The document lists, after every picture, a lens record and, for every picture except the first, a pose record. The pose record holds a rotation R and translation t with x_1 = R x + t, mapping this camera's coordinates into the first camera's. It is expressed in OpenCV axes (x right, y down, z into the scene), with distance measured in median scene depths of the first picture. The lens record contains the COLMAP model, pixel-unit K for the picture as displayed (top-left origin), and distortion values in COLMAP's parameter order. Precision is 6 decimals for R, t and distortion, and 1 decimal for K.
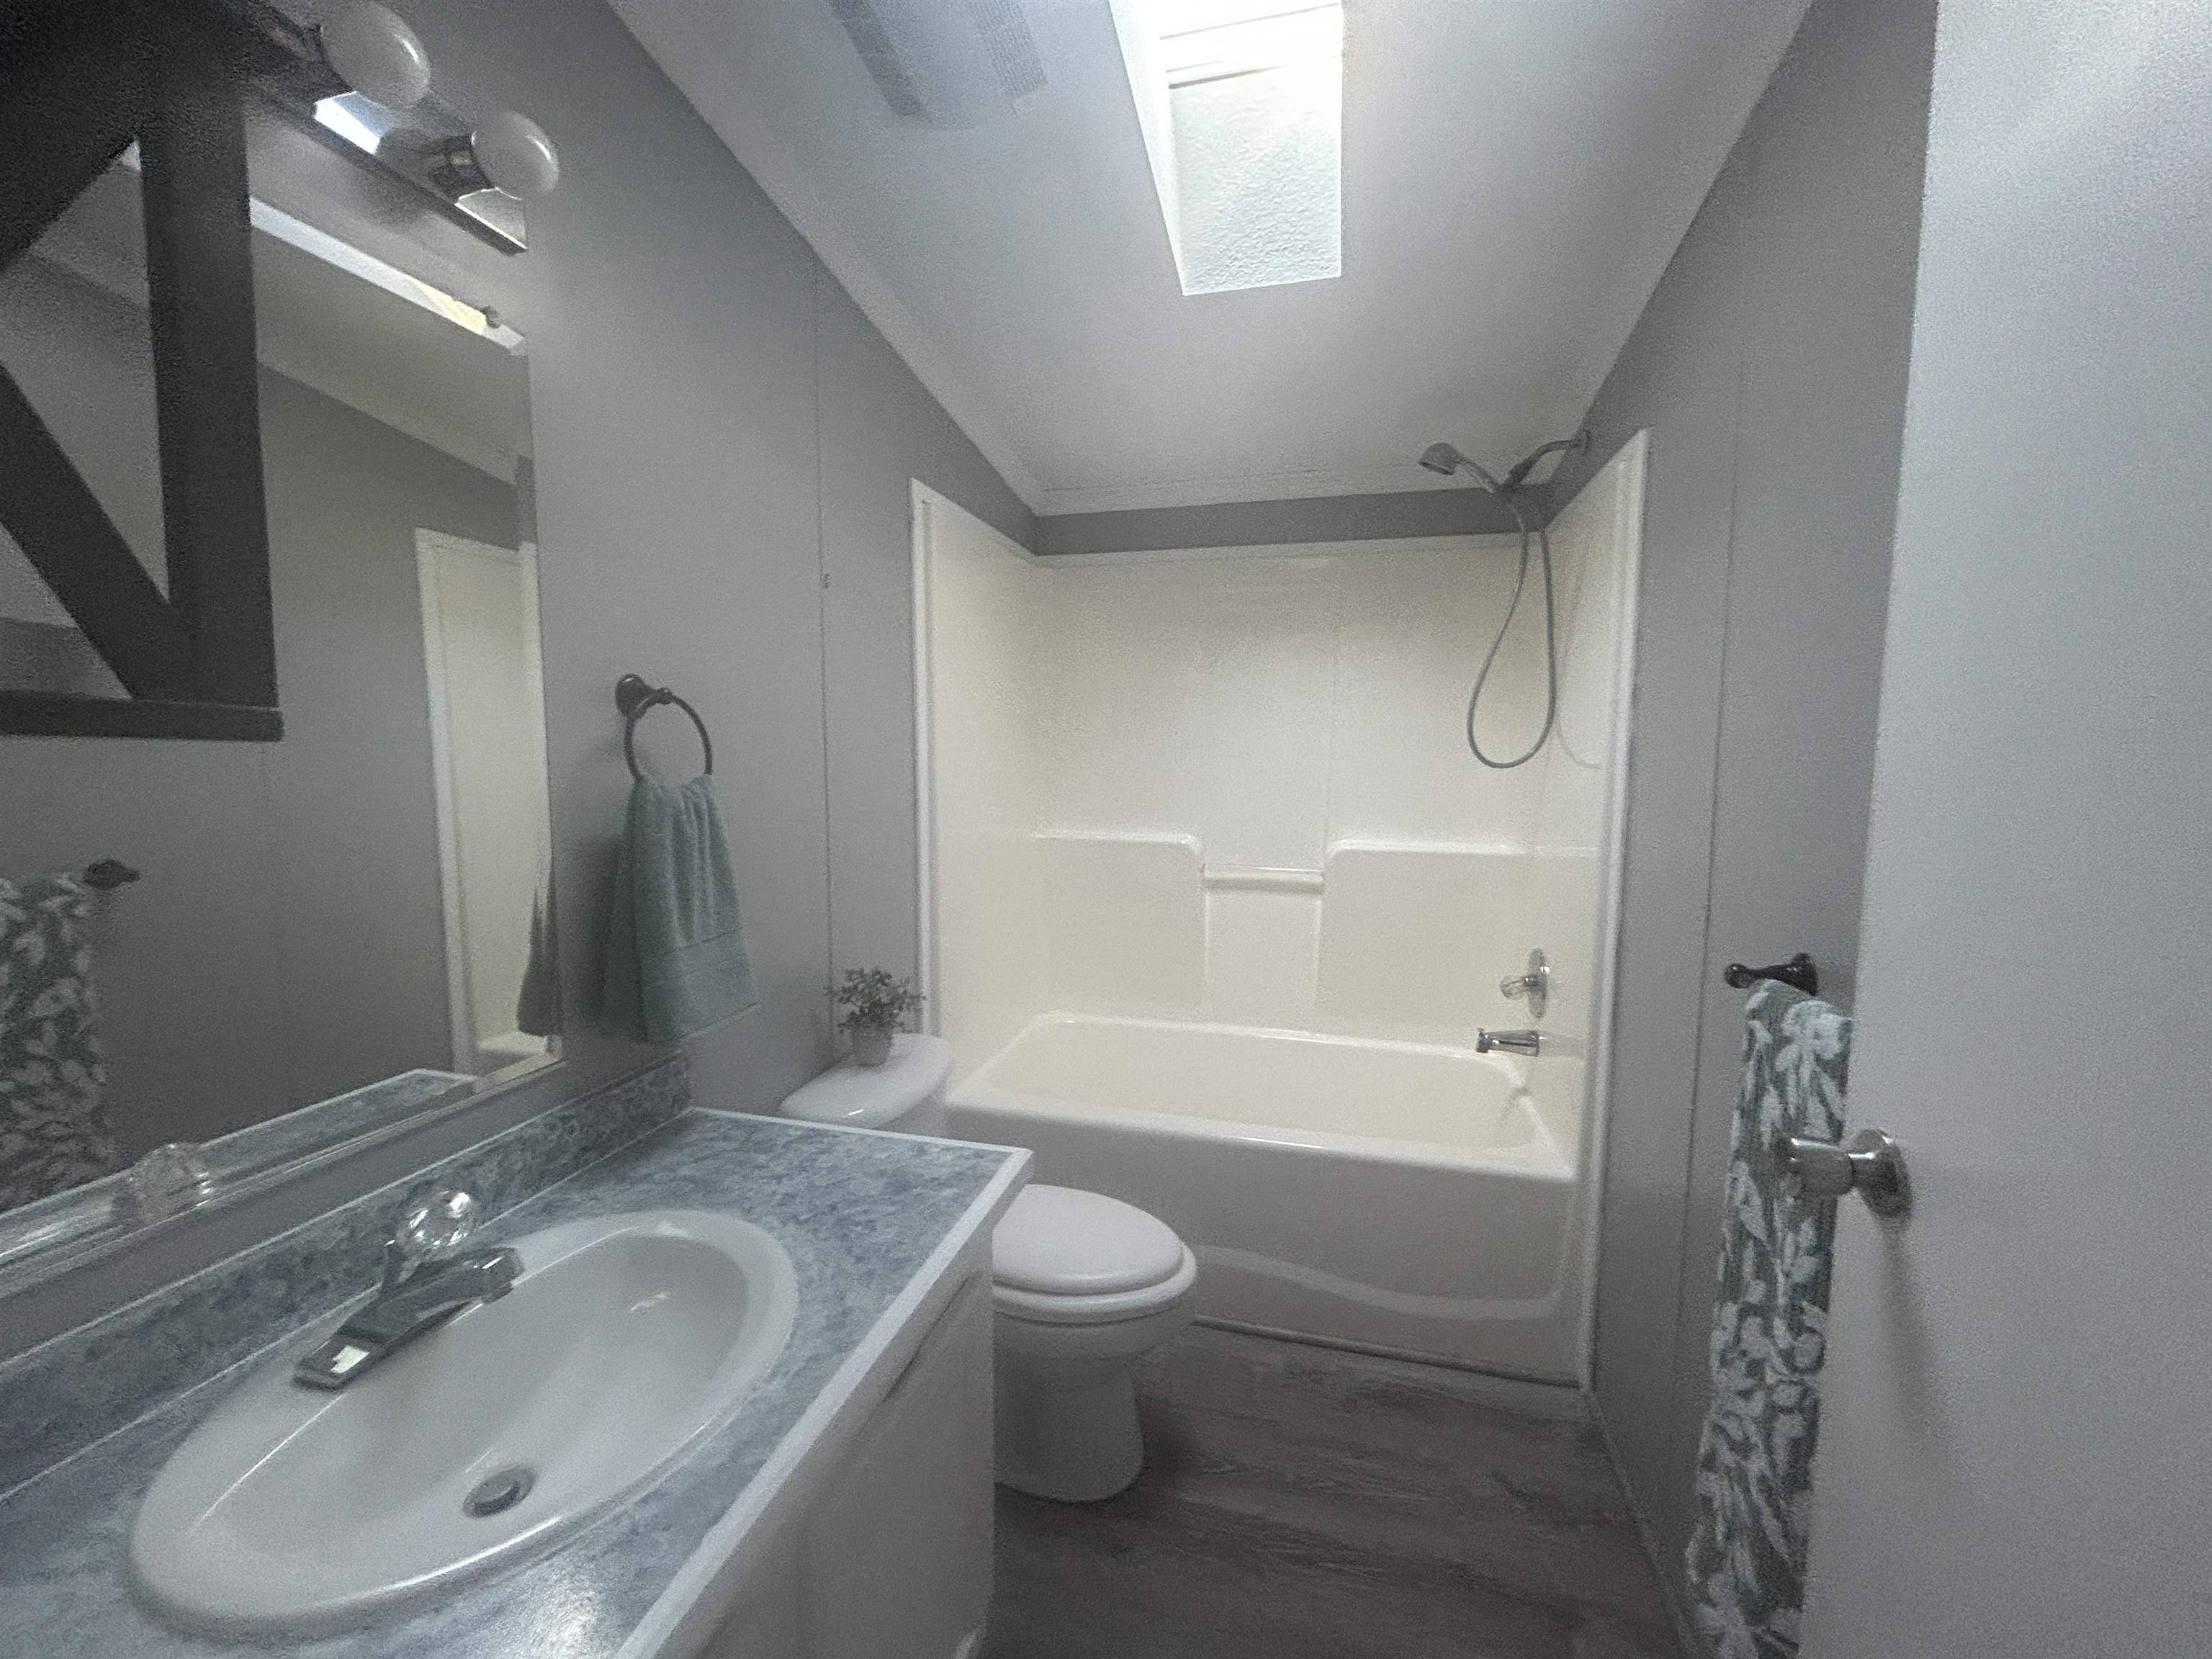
lens RADIAL K [[893.8, 0, 1102.5], [0, 893.8, 827.4], [0, 0, 1]] dist [-0.001077, 0.000194]
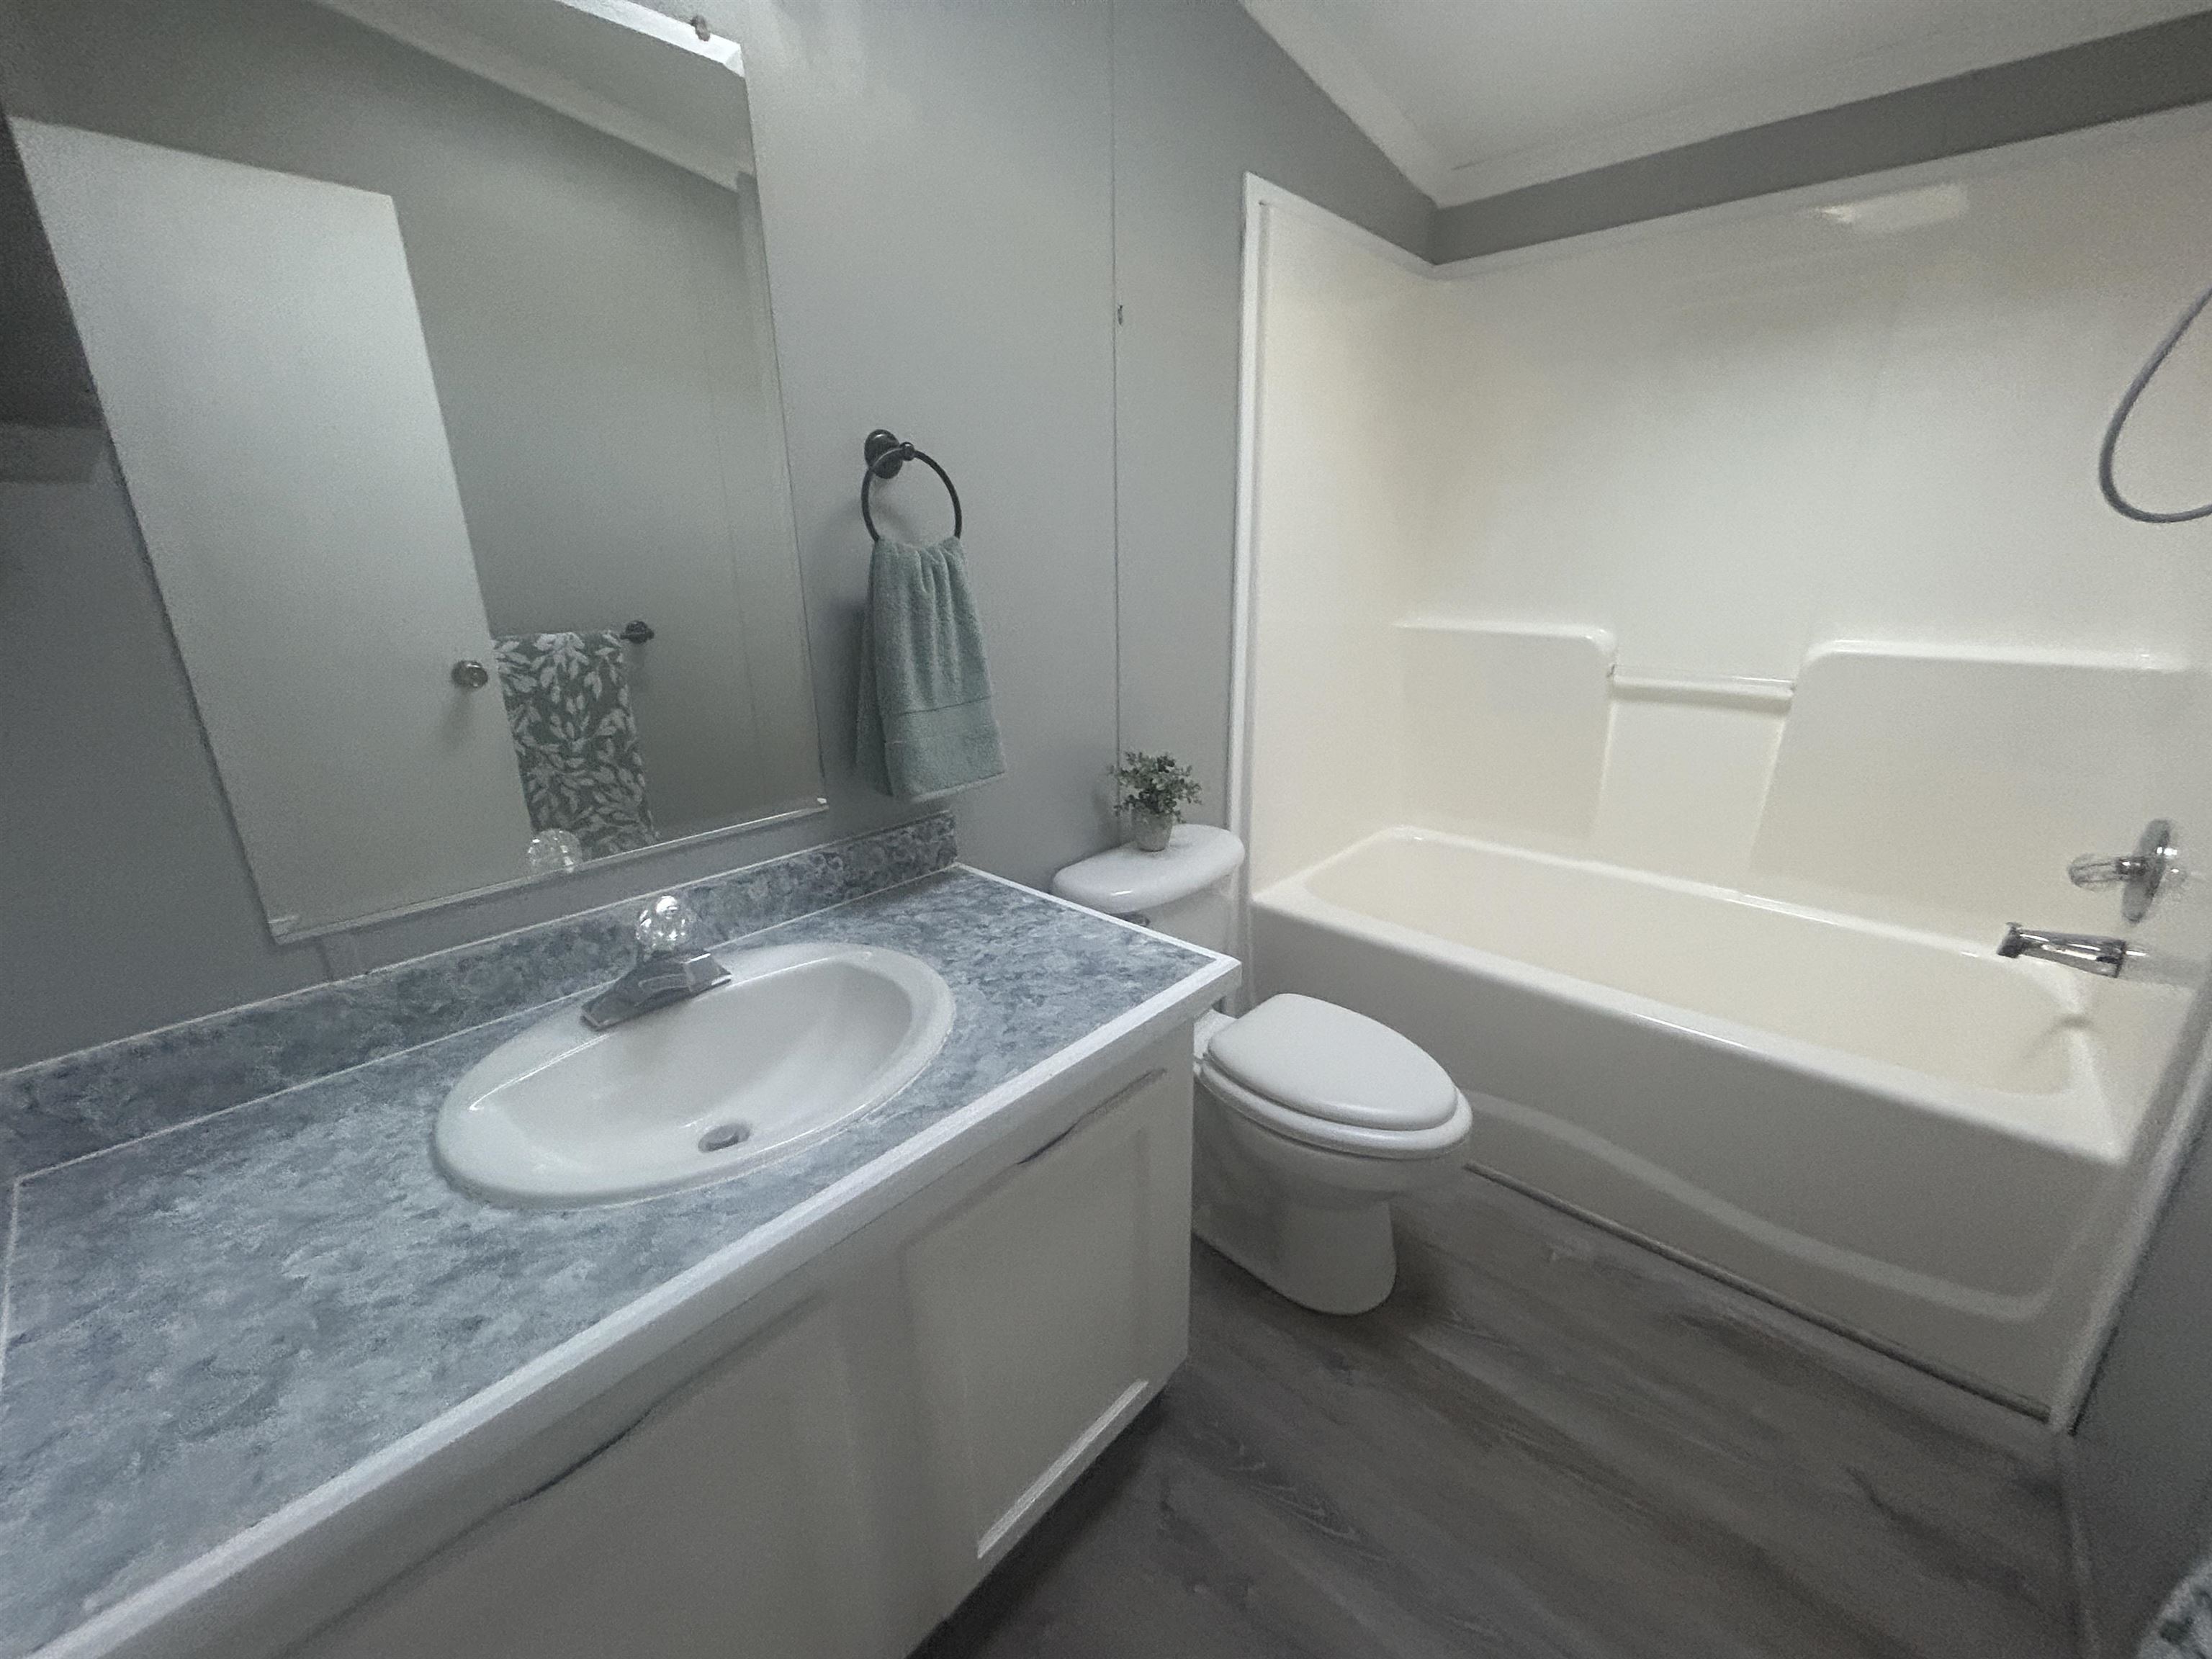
lens RADIAL K [[897.6, 0, 1100.0], [0, 897.6, 824.2], [0, 0, 1]] dist [0.001479, 0.000411]
pose [[0.886548, 0.123295, -0.445905, 0.134647], [-0.023886, 0.974747, 0.222031, 0.019752], [0.462020, -0.186190, 0.867105, 0.124697]]
